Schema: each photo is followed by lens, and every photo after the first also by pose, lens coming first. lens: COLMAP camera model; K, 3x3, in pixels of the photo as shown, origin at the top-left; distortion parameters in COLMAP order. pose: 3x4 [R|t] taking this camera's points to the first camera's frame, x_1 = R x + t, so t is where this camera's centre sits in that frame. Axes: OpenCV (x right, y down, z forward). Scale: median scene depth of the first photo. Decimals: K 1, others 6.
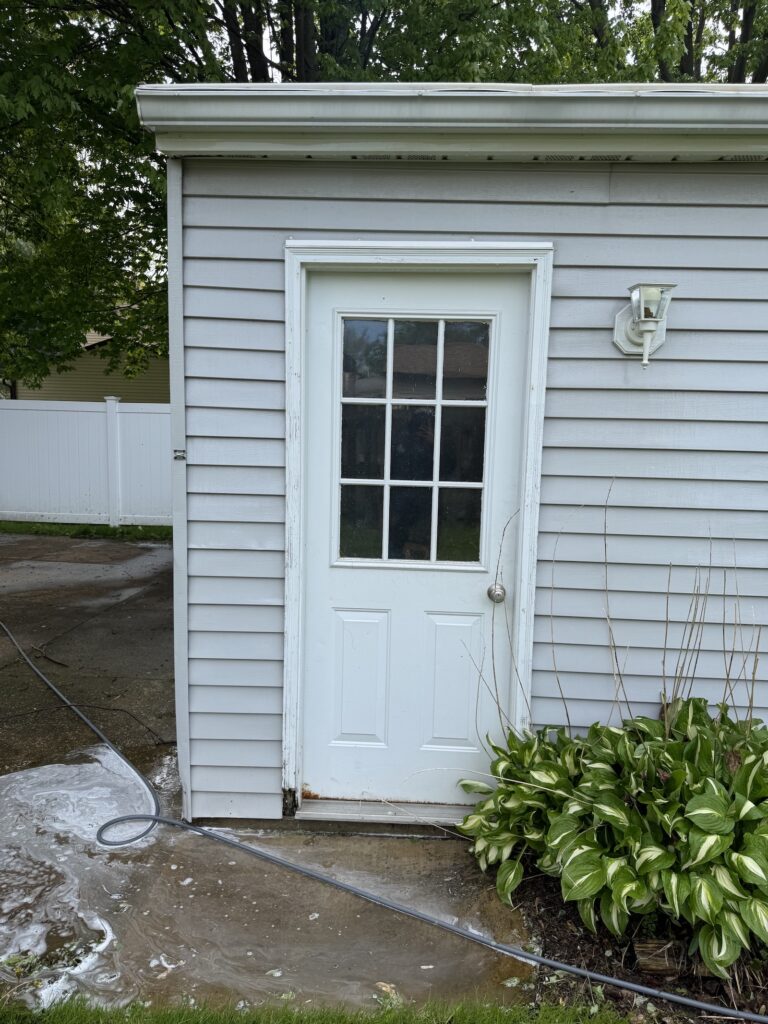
lens RADIAL K [[705.3, 0, 392.4], [0, 705.3, 510.9], [0, 0, 1]] dist [0.101822, -0.145132]
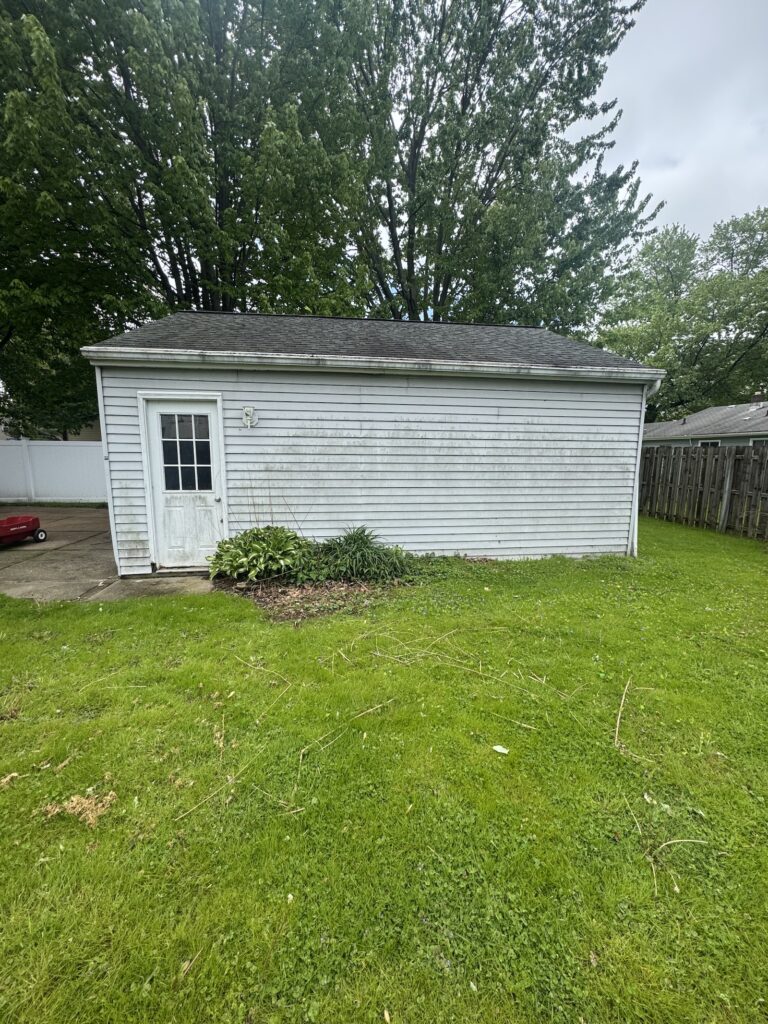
lens RADIAL K [[406.8, 0, 384.0], [0, 406.8, 512.0], [0, 0, 1]] dist [-0.002744, 0.000237]
pose [[0.984503, -0.043397, 0.169911, 0.596737], [0.037506, 0.998584, 0.037728, 0.137799], [-0.171307, -0.030771, 0.984737, -0.995021]]
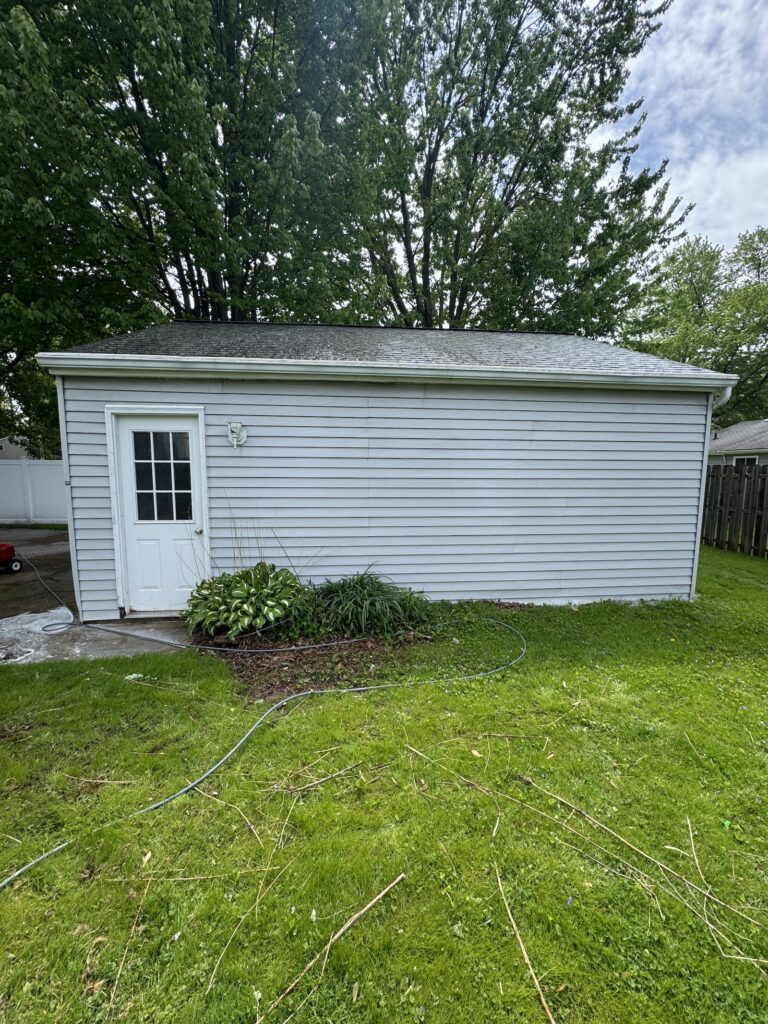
lens RADIAL K [[406.8, 0, 384.0], [0, 406.8, 512.0], [0, 0, 1]] dist [-0.002744, 0.000237]
pose [[0.990172, -0.035271, 0.135337, 0.666568], [0.035964, 0.999349, -0.002680, 0.075322], [-0.135155, 0.007521, 0.990796, -0.673398]]
